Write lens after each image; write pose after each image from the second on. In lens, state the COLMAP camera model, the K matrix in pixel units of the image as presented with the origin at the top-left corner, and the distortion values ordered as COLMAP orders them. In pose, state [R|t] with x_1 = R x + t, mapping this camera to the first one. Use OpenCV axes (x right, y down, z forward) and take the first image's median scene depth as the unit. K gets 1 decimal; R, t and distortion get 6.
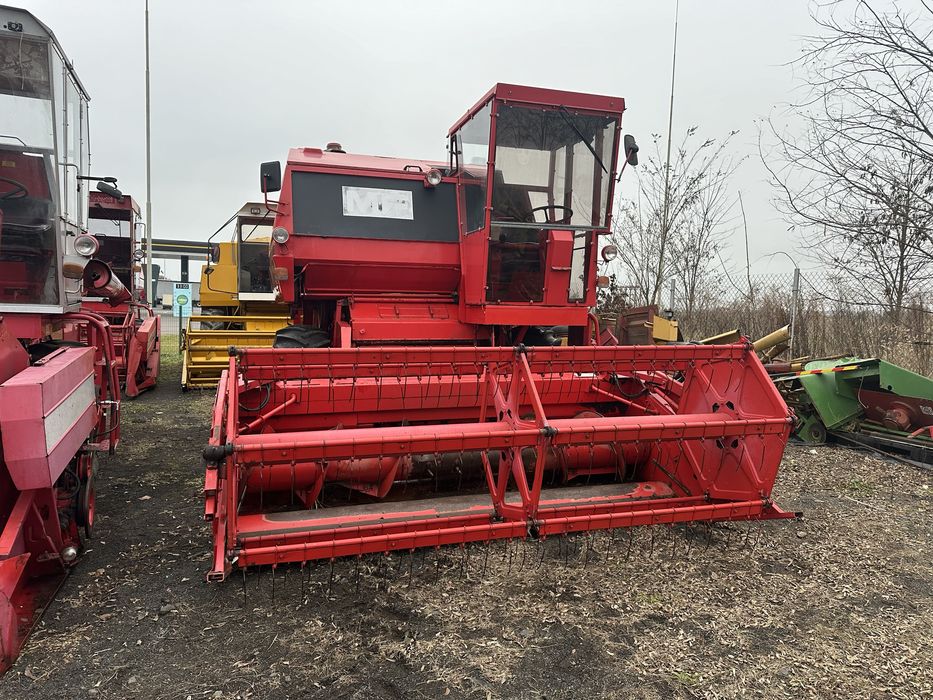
lens RADIAL K [[641.6, 0, 467.4], [0, 641.6, 370.7], [0, 0, 1]] dist [0.066215, -0.073670]
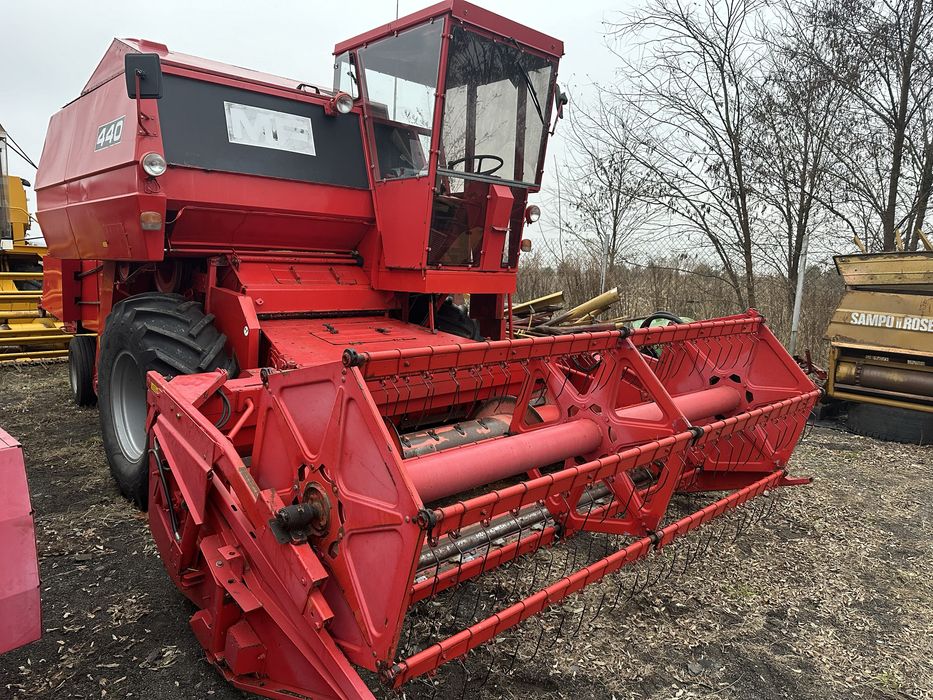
lens RADIAL K [[641.6, 0, 467.4], [0, 641.6, 370.7], [0, 0, 1]] dist [0.066215, -0.073670]
pose [[0.895391, -0.058512, 0.441420, -0.290233], [0.025903, 0.996495, 0.079545, -0.034926], [-0.444527, -0.059790, 0.893768, 0.209936]]
